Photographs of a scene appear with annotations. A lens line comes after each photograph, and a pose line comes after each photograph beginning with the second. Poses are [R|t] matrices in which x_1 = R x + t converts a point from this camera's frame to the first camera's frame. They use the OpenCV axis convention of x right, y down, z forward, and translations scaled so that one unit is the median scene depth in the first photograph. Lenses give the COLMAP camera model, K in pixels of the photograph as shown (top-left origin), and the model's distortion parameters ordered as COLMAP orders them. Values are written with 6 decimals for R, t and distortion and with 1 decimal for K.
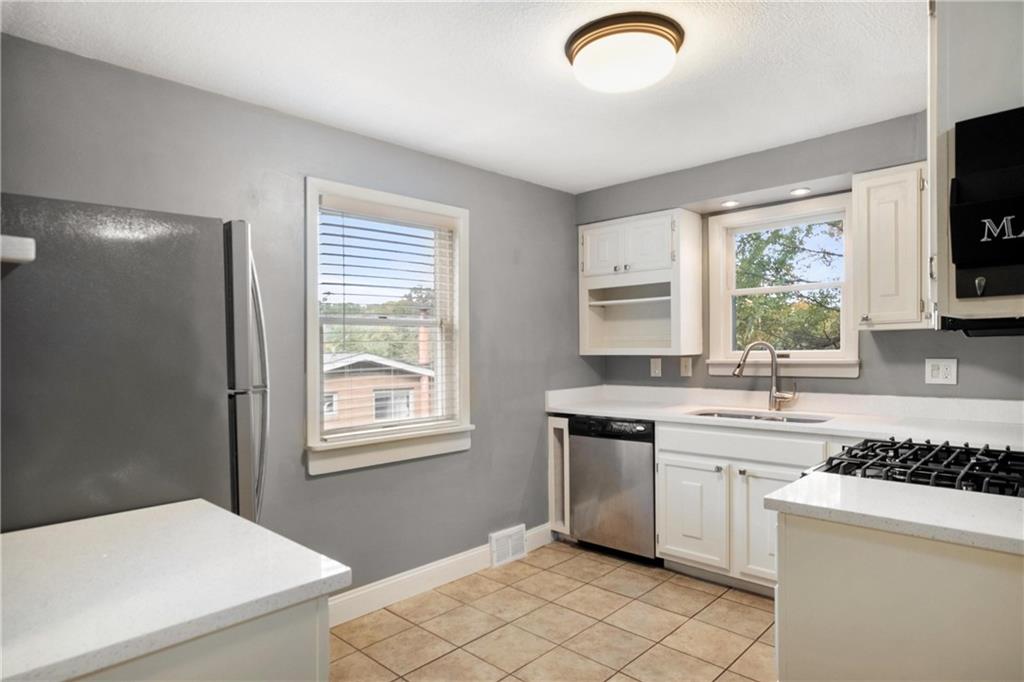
lens RADIAL K [[581.8, 0, 530.7], [0, 581.8, 338.2], [0, 0, 1]] dist [0.001998, 0.001188]
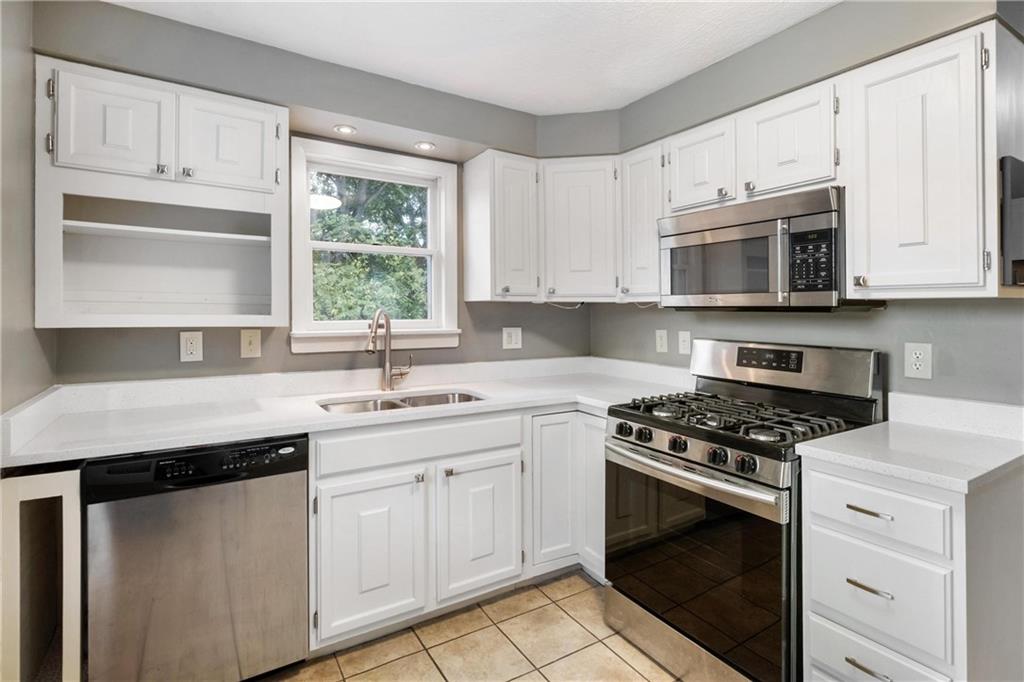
lens RADIAL K [[499.7, 0, 518.8], [0, 499.7, 305.0], [0, 0, 1]] dist [-0.002835, 0.001608]
pose [[0.267747, 0.030588, 0.963004, -0.241374], [-0.024773, 0.999384, -0.024855, 0.012970], [-0.963171, -0.017202, 0.268339, 0.628276]]
